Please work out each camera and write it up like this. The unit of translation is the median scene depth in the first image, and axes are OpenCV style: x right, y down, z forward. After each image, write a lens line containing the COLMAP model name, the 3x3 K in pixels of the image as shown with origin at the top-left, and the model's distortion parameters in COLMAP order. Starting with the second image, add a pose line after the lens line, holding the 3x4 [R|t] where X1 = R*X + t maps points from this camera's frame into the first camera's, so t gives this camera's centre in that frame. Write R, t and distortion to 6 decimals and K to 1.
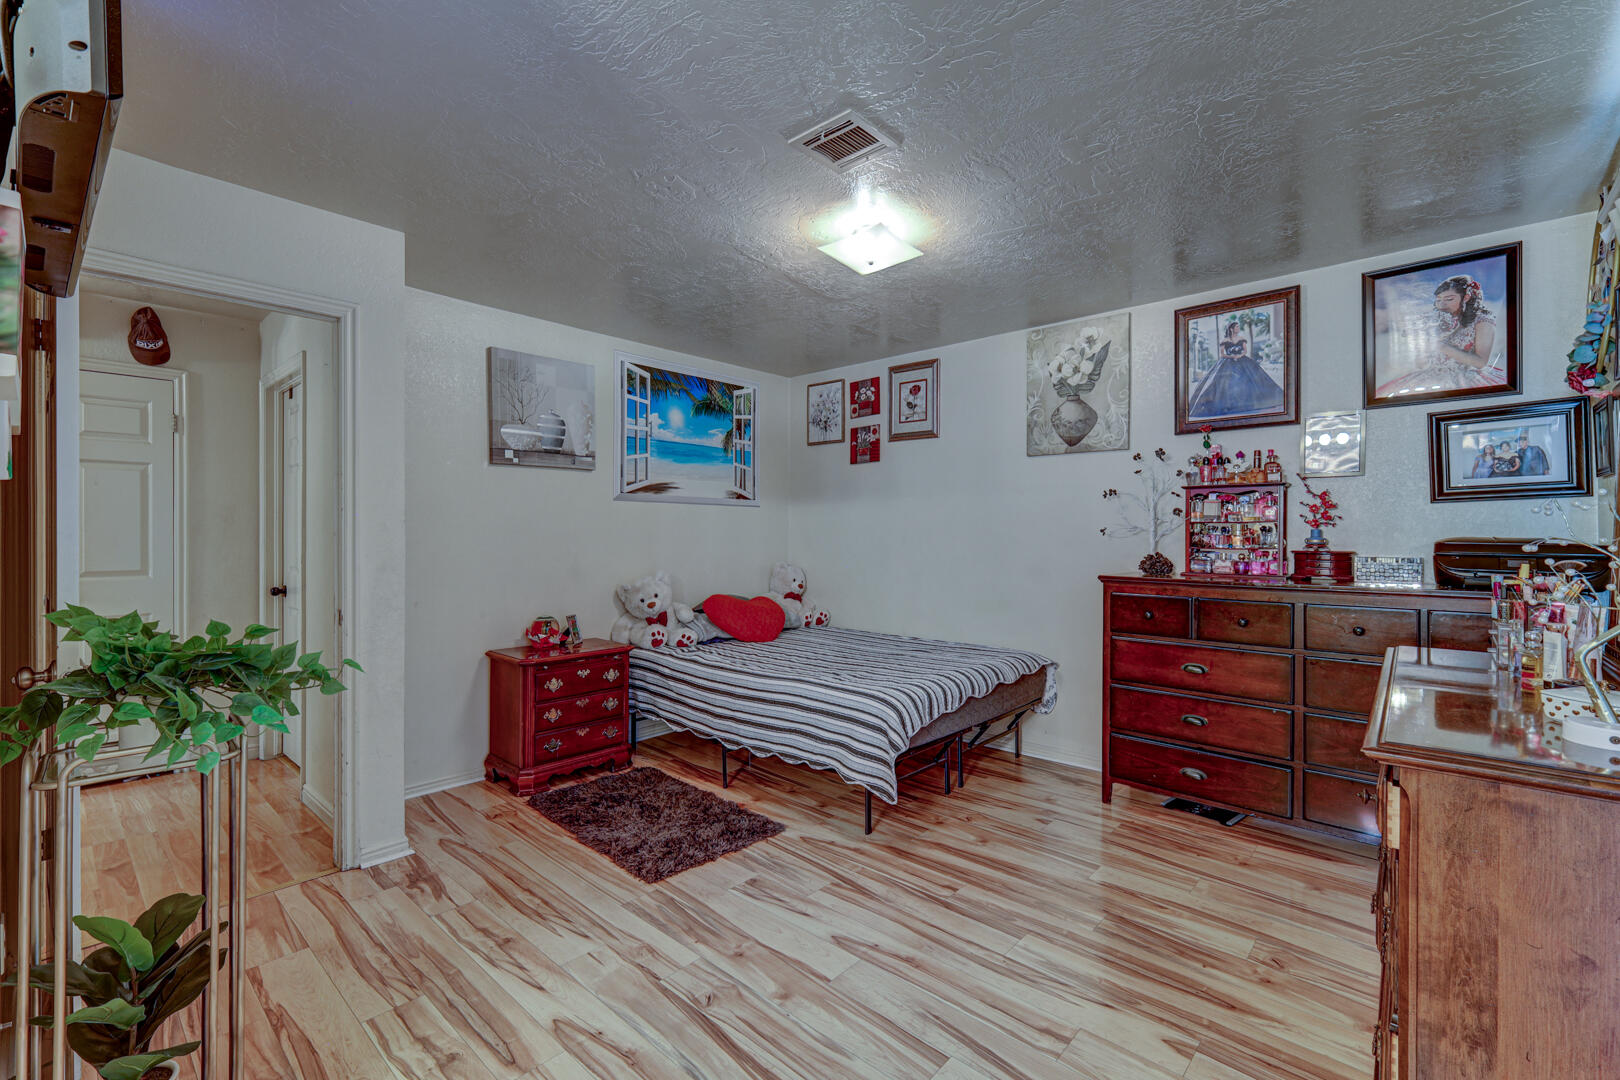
lens RADIAL K [[708.5, 0, 814.6], [0, 708.5, 529.9], [0, 0, 1]] dist [0.002201, -0.000017]
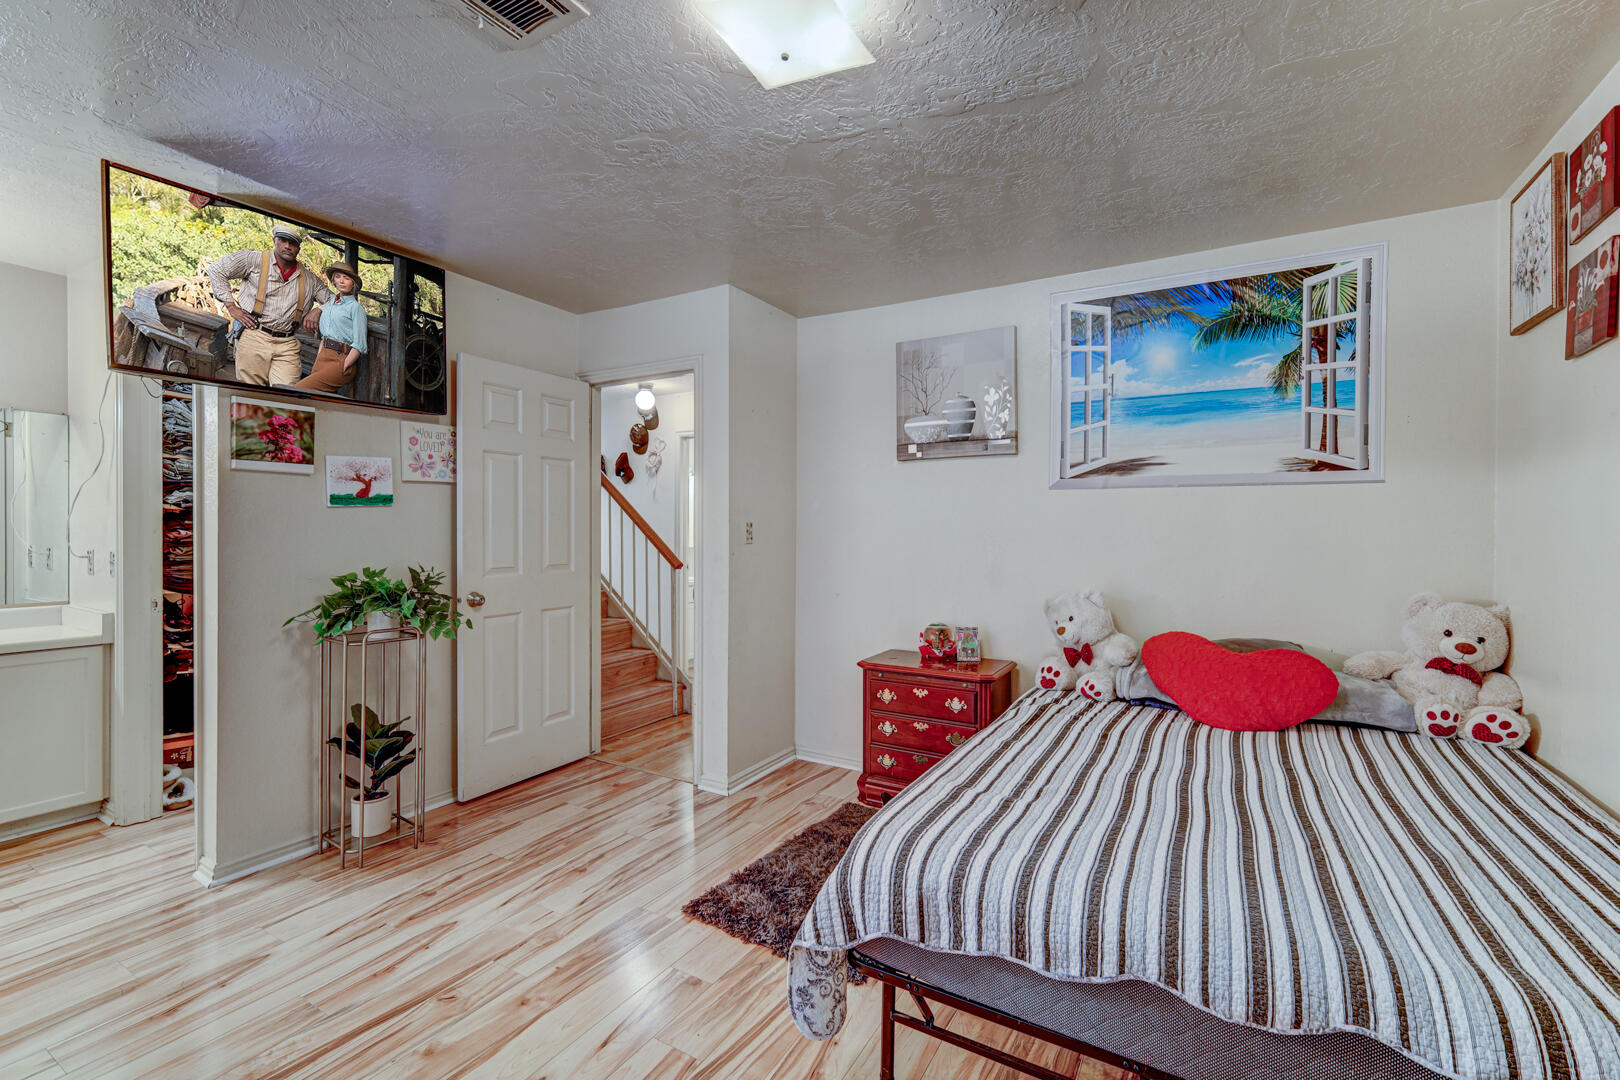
lens RADIAL K [[708.5, 0, 814.6], [0, 708.5, 529.9], [0, 0, 1]] dist [0.002201, -0.000017]
pose [[0.195324, -0.002035, -0.980737, 0.419969], [0.000229, 0.999998, -0.002029, 0.003970], [0.980739, 0.000171, 0.195324, 0.592647]]
